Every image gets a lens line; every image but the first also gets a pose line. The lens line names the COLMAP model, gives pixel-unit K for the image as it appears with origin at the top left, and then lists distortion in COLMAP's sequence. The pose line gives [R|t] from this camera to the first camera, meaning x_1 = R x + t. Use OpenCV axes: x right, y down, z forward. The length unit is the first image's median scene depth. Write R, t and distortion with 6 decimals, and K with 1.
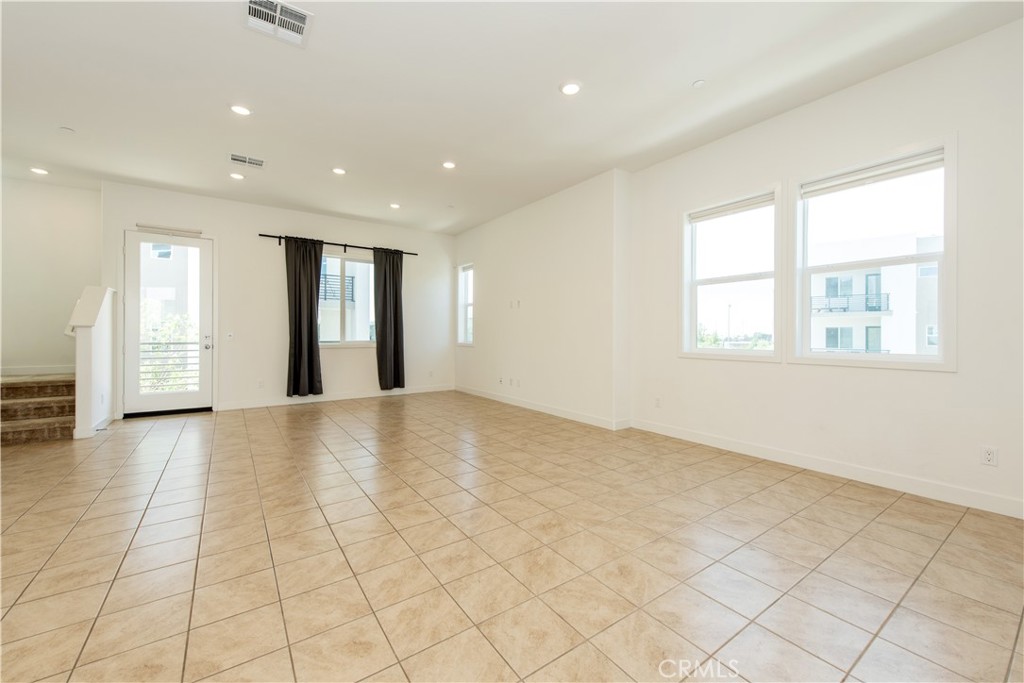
lens RADIAL K [[404.2, 0, 515.5], [0, 404.2, 336.7], [0, 0, 1]] dist [0.016070, -0.005108]
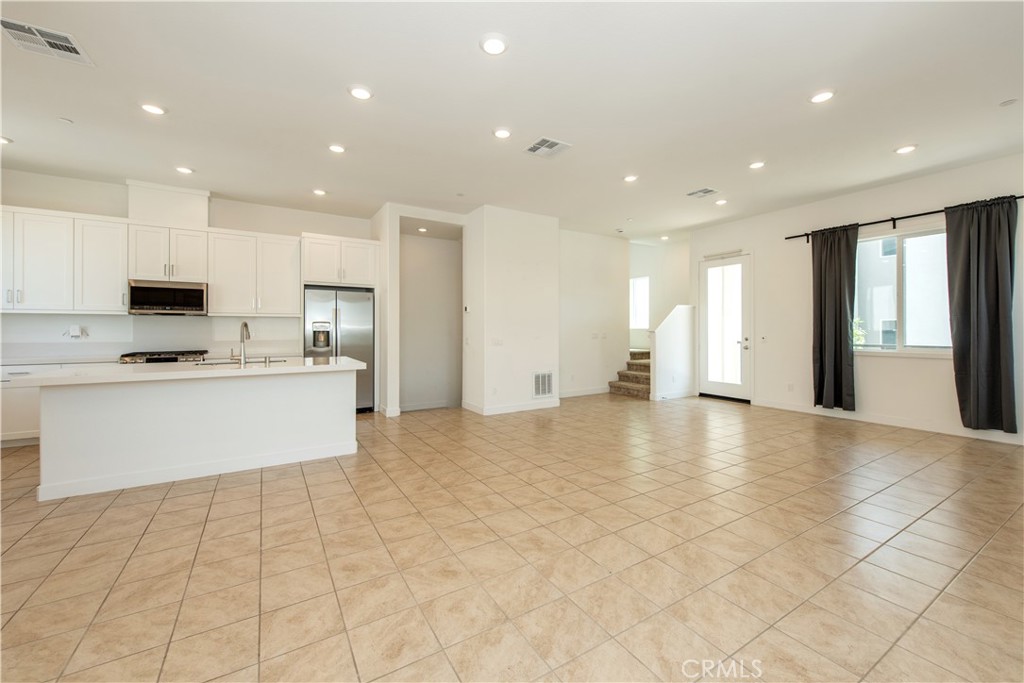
lens RADIAL K [[404.2, 0, 513.1], [0, 404.2, 329.1], [0, 0, 1]] dist [0.016070, -0.005108]
pose [[-0.068420, -0.003787, -0.997649, 0.488242], [-0.004010, 0.999986, -0.003521, -0.022745], [0.997649, 0.003760, -0.068434, 0.457032]]
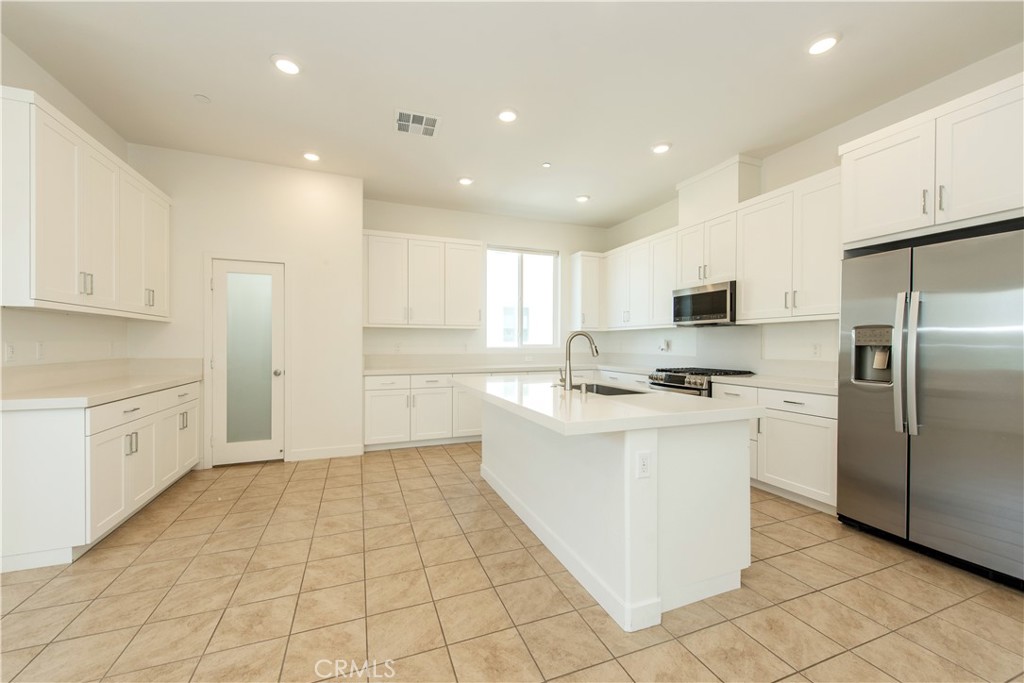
lens RADIAL K [[404.2, 0, 516.8], [0, 404.2, 340.6], [0, 0, 1]] dist [0.016070, -0.005108]
pose [[-0.970771, -0.004504, 0.239963, -0.262976], [-0.005810, 0.999972, -0.004738, -0.020879], [-0.239935, -0.005994, -0.970770, 0.447568]]
